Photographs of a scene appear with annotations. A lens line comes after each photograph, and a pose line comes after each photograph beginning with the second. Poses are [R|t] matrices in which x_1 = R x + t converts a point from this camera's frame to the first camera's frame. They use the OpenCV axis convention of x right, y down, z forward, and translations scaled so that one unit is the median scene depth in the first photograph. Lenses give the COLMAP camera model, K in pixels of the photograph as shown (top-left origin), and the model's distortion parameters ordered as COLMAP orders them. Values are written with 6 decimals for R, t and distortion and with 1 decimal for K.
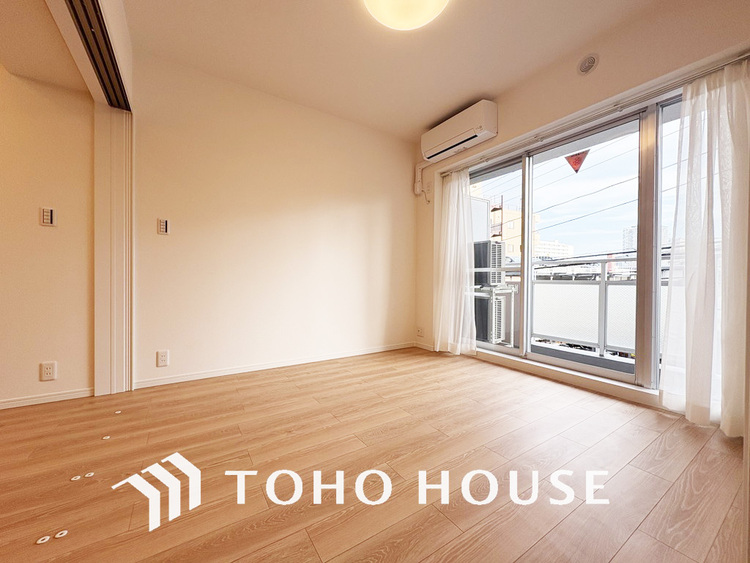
lens RADIAL K [[298.7, 0, 375.0], [0, 298.7, 281.5], [0, 0, 1]] dist [0.000564, -0.000094]
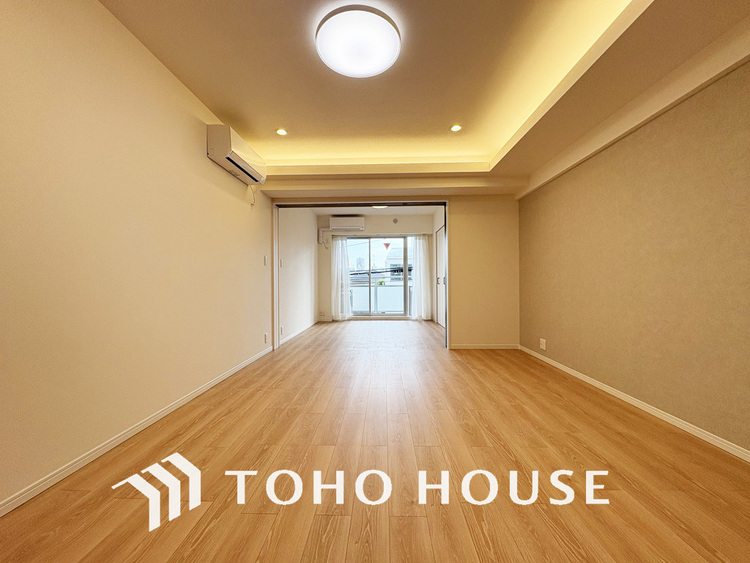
lens RADIAL K [[298.7, 0, 375.0], [0, 298.7, 281.5], [0, 0, 1]] dist [0.000564, -0.000094]
pose [[0.566568, -0.013737, 0.823900, -1.457268], [0.021420, 0.999769, 0.001940, -0.043295], [-0.823737, 0.016549, 0.566731, -0.459788]]
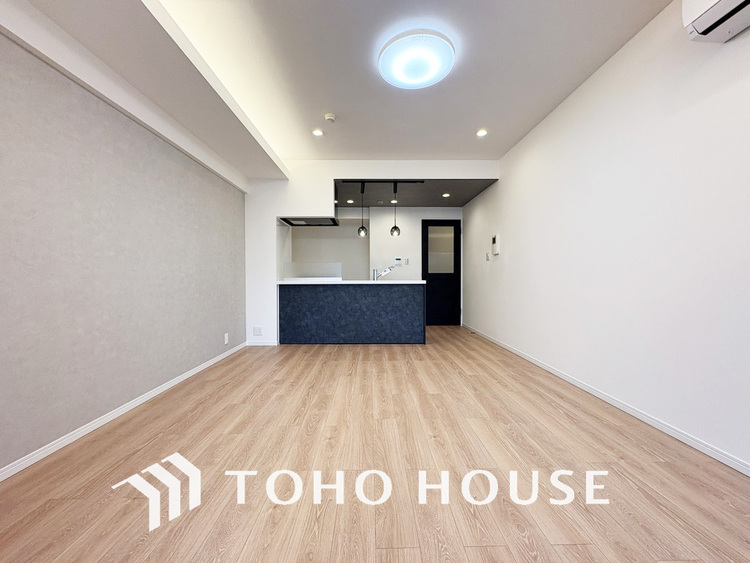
lens RADIAL K [[298.7, 0, 375.0], [0, 298.7, 281.5], [0, 0, 1]] dist [0.000564, -0.000094]
pose [[-0.528438, 0.003613, -0.848964, -0.344694], [-0.010805, 0.999881, 0.010981, -0.033209], [0.848903, 0.014976, -0.528336, 0.189682]]
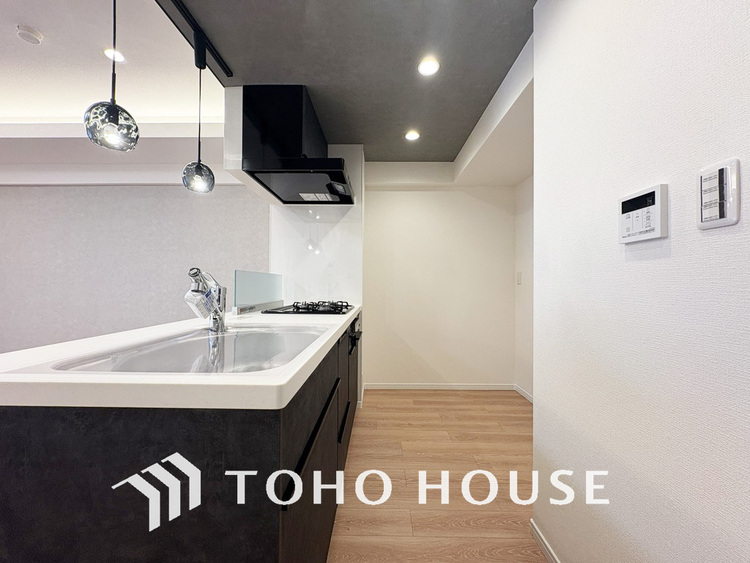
lens RADIAL K [[294.3, 0, 387.0], [0, 294.3, 282.6], [0, 0, 1]] dist [-0.001168, -0.000101]
pose [[-0.846099, -0.006863, 0.532982, -1.908844], [-0.003763, 0.999969, 0.006902, -0.081978], [-0.533013, 0.003835, -0.846099, -0.323490]]
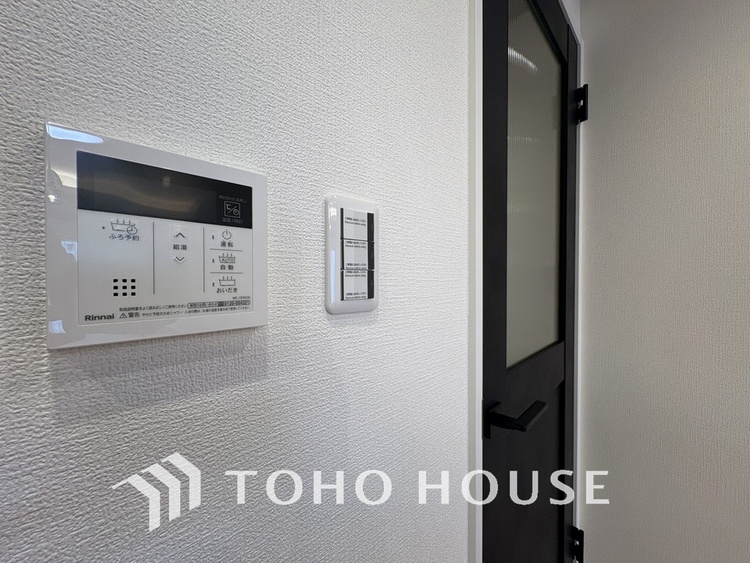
lens RADIAL K [[298.7, 0, 375.0], [0, 298.7, 281.5], [0, 0, 1]] dist [0.000564, -0.000094]
pose [[0.203641, 0.005579, -0.979030, -1.878915], [-0.004514, 0.999978, 0.004760, -0.130280], [0.979035, 0.003450, 0.203662, -0.623133]]
